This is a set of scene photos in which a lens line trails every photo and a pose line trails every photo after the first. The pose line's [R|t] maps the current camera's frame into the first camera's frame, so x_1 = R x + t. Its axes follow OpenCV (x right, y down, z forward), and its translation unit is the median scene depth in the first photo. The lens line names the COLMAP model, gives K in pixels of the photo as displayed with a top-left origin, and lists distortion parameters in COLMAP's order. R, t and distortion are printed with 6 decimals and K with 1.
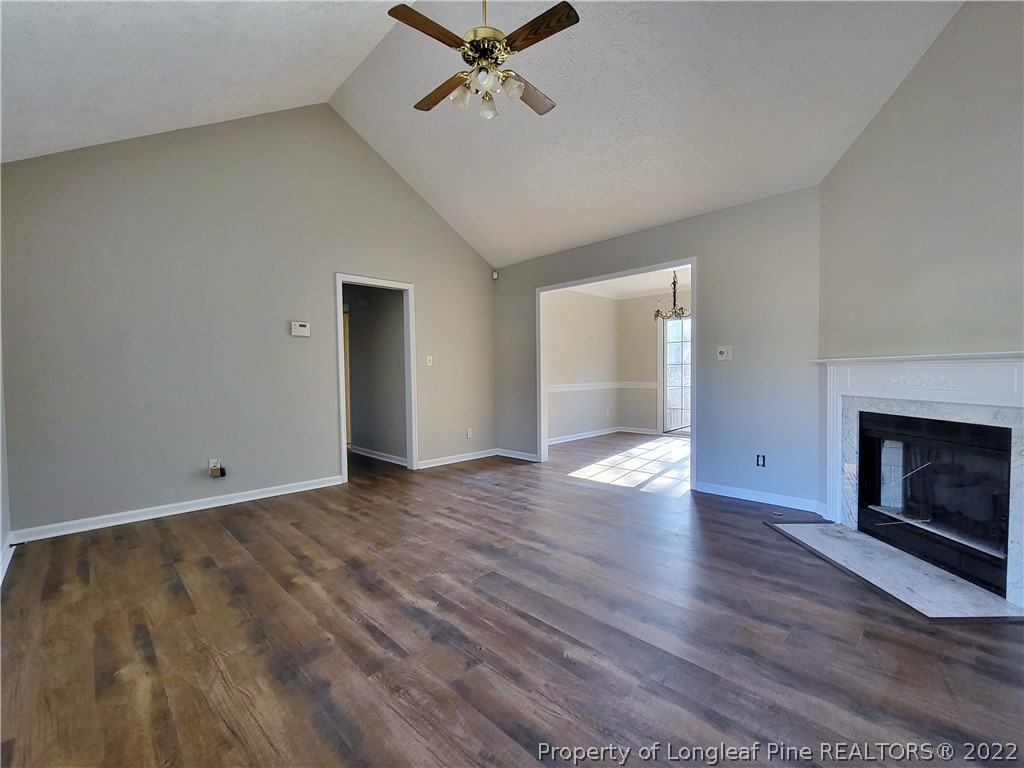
lens RADIAL K [[443.5, 0, 506.1], [0, 443.5, 390.4], [0, 0, 1]] dist [0.000025, -0.000050]
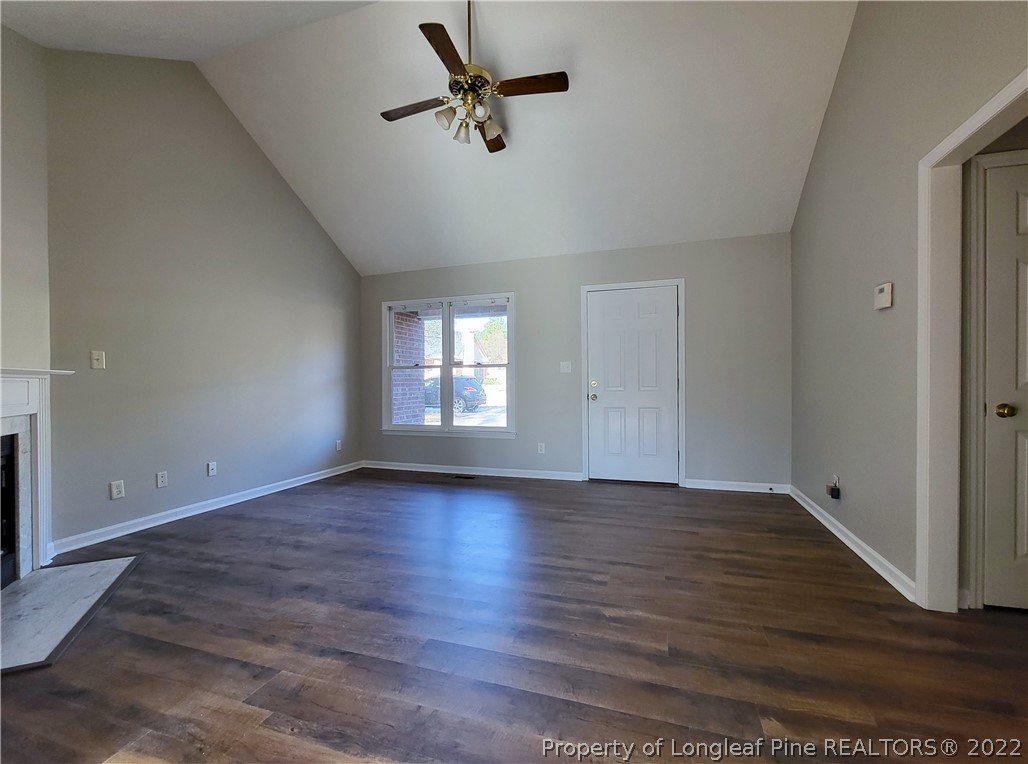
lens RADIAL K [[450.9, 0, 504.3], [0, 450.9, 386.2], [0, 0, 1]] dist [-0.001458, -0.000077]
pose [[-0.890546, 0.022201, -0.454351, 0.370231], [0.000328, 0.998839, 0.048163, -0.071351], [0.454893, 0.042743, -0.889520, 1.902802]]
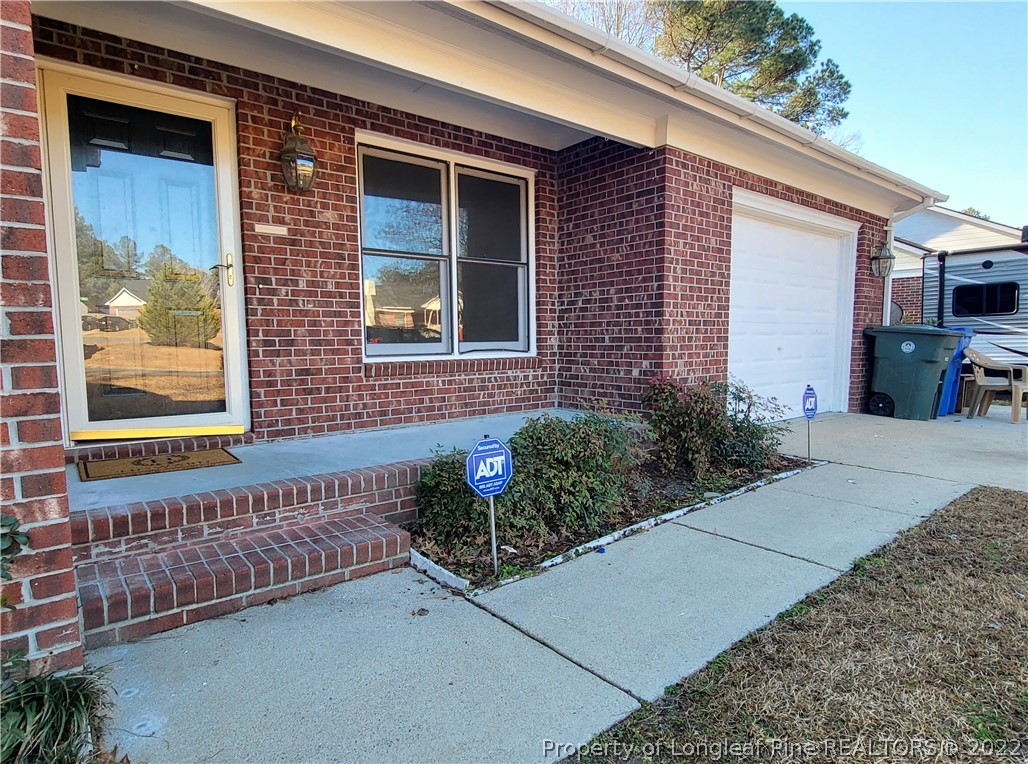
lens RADIAL K [[574.0, 0, 514.0], [0, 574.0, 382.0], [0, 0, 1]] dist [0.001343, 0.000077]
pose [[0.094634, -0.062884, 0.993524, -1.982145], [0.043808, 0.997299, 0.058950, 0.213011], [-0.994548, 0.037945, 0.097134, -0.266166]]
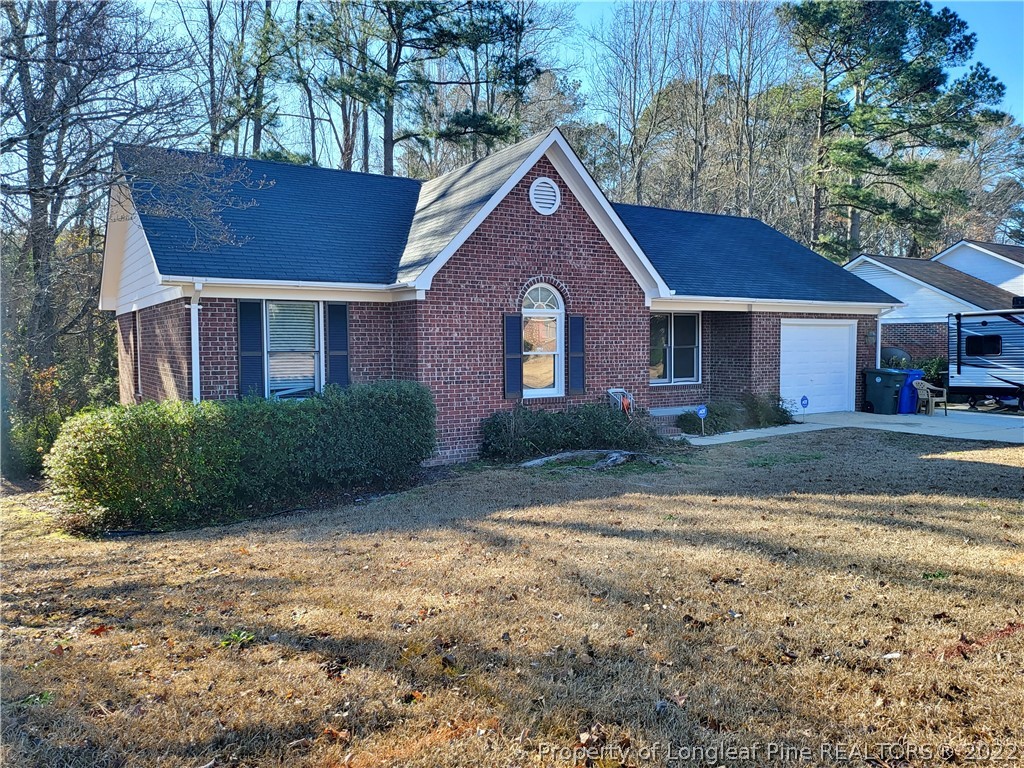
lens RADIAL K [[789.9, 0, 512.0], [0, 789.9, 384.0], [0, 0, 1]] dist [0.005456, 0.001251]
pose [[0.213622, -0.038522, 0.976157, -6.671512], [0.039660, 0.998740, 0.030734, -0.010110], [-0.976111, 0.032149, 0.214880, -0.037199]]
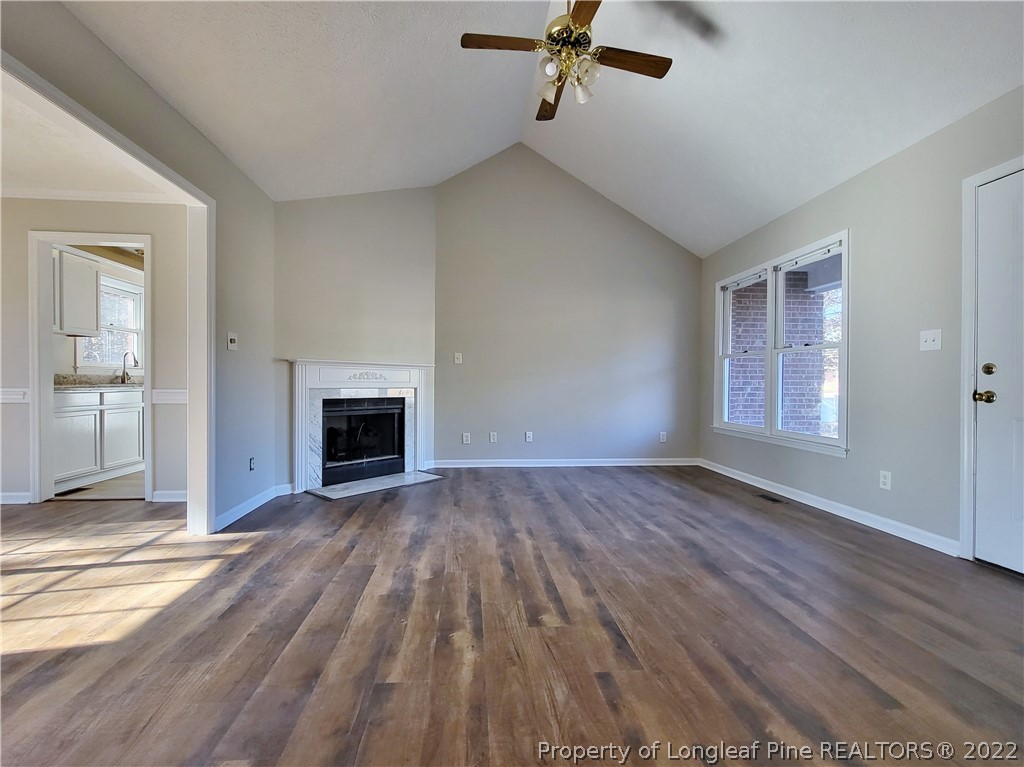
lens RADIAL K [[443.5, 0, 506.1], [0, 443.5, 389.9], [0, 0, 1]] dist [0.000025, -0.000050]
pose [[-0.775128, -0.000988, 0.631803, -0.525078], [0.029189, 0.998875, 0.037372, -0.017187], [-0.631129, 0.047410, -0.774228, 1.750286]]
